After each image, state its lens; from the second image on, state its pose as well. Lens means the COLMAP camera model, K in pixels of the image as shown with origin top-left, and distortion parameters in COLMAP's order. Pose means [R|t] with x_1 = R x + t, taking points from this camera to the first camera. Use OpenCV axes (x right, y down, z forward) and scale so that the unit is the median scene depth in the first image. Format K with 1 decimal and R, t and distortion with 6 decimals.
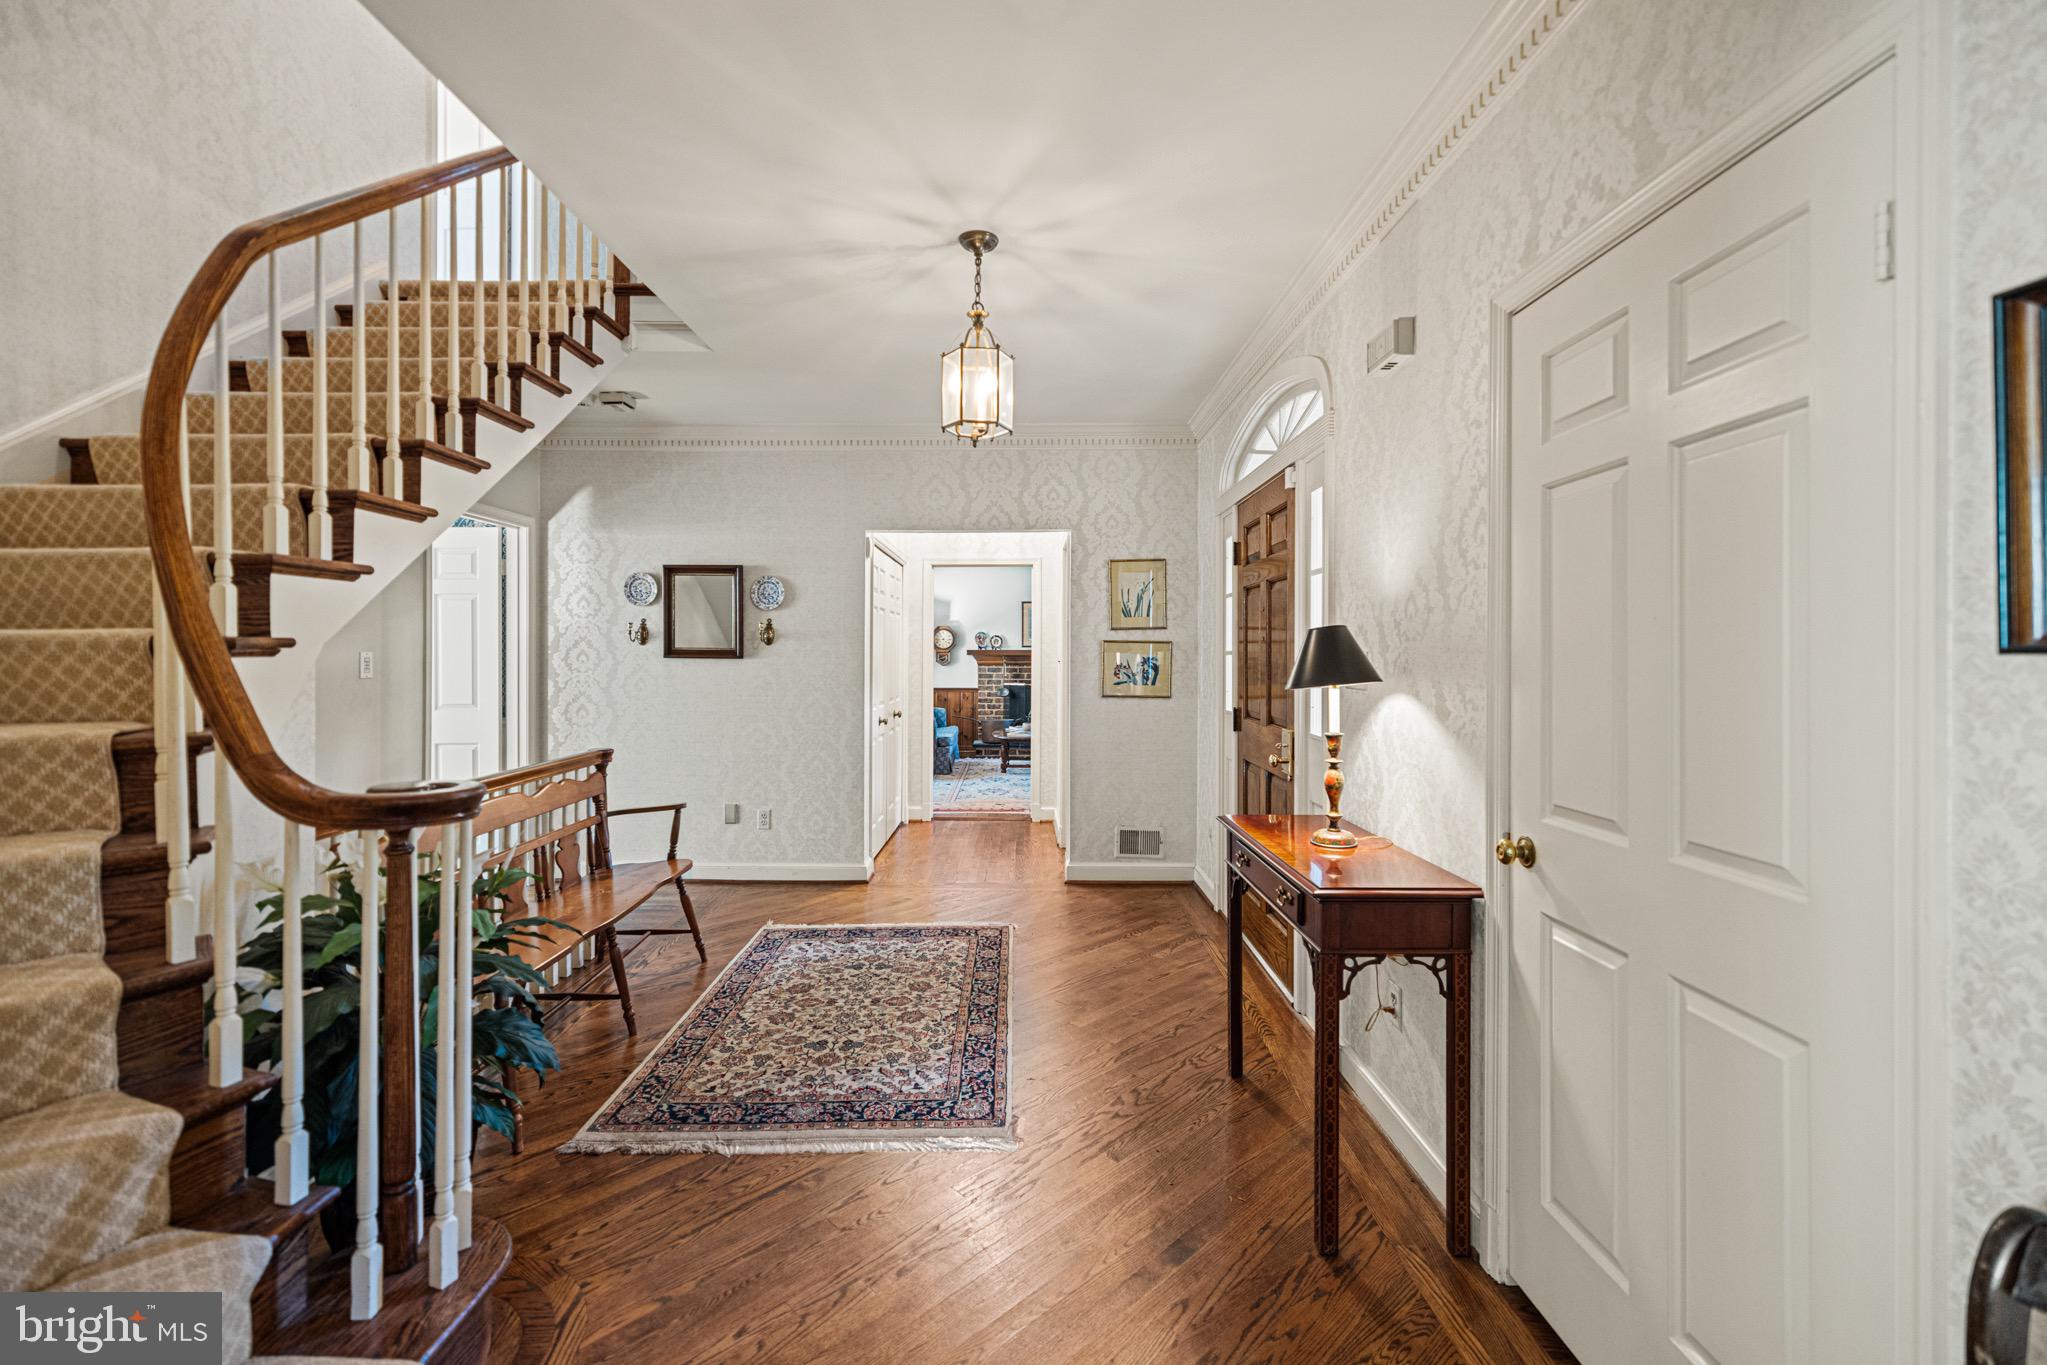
lens RADIAL K [[884.0, 0, 1014.9], [0, 884.0, 651.6], [0, 0, 1]] dist [0.001872, -0.000143]
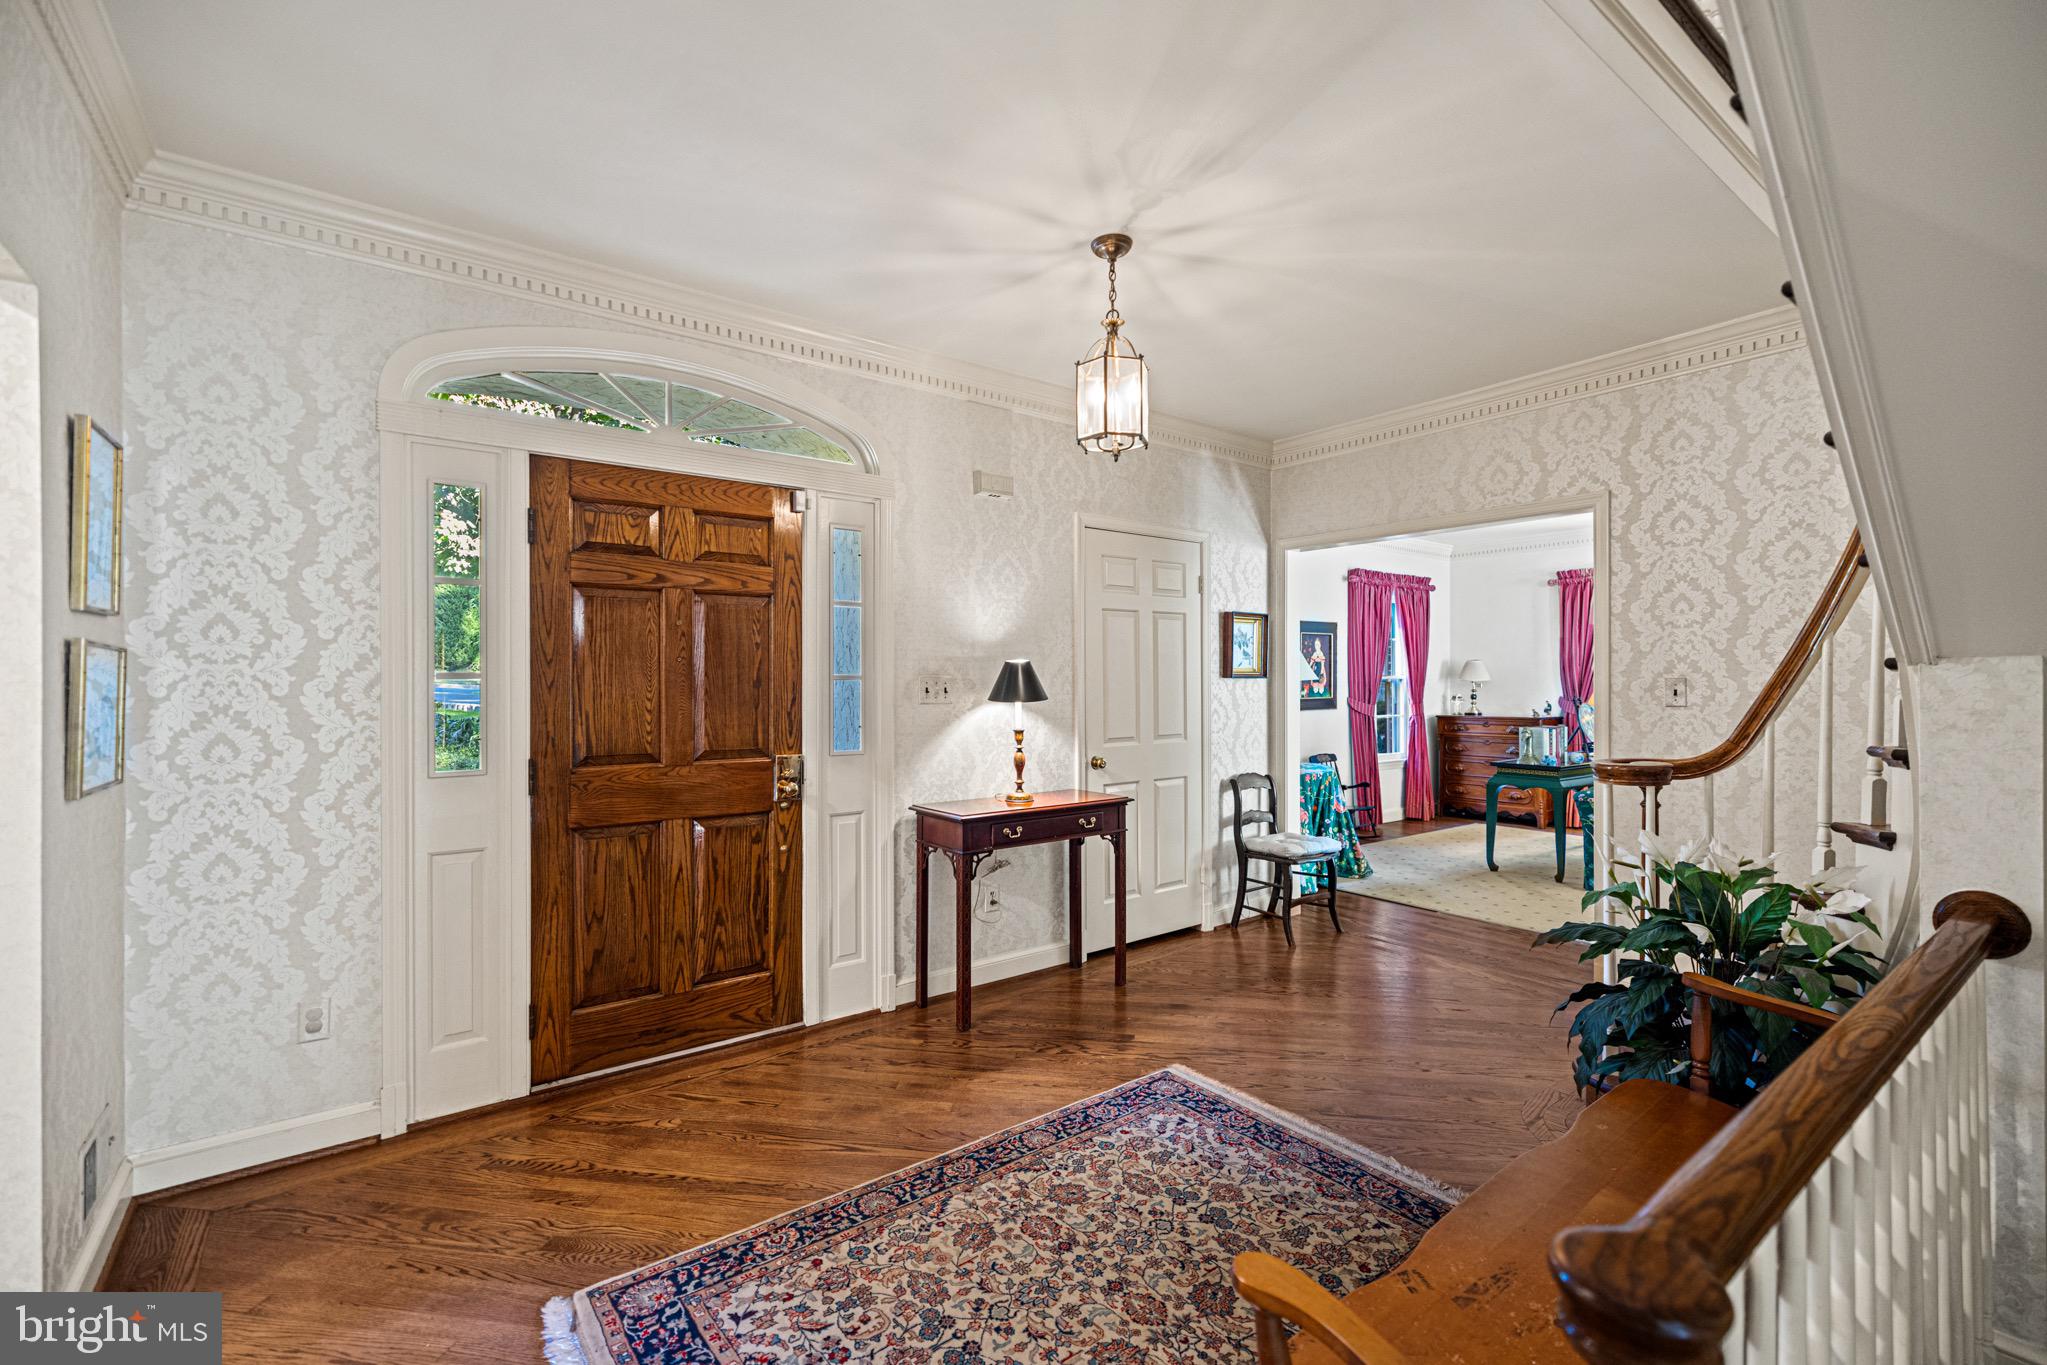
lens RADIAL K [[884.0, 0, 1017.6], [0, 884.0, 679.6], [0, 0, 1]] dist [0.001872, -0.000143]
pose [[-0.609189, -0.001052, 0.793024, -0.716256], [-0.003280, 0.999994, -0.001192, 0.006695], [-0.793018, -0.003327, -0.609189, 1.613132]]
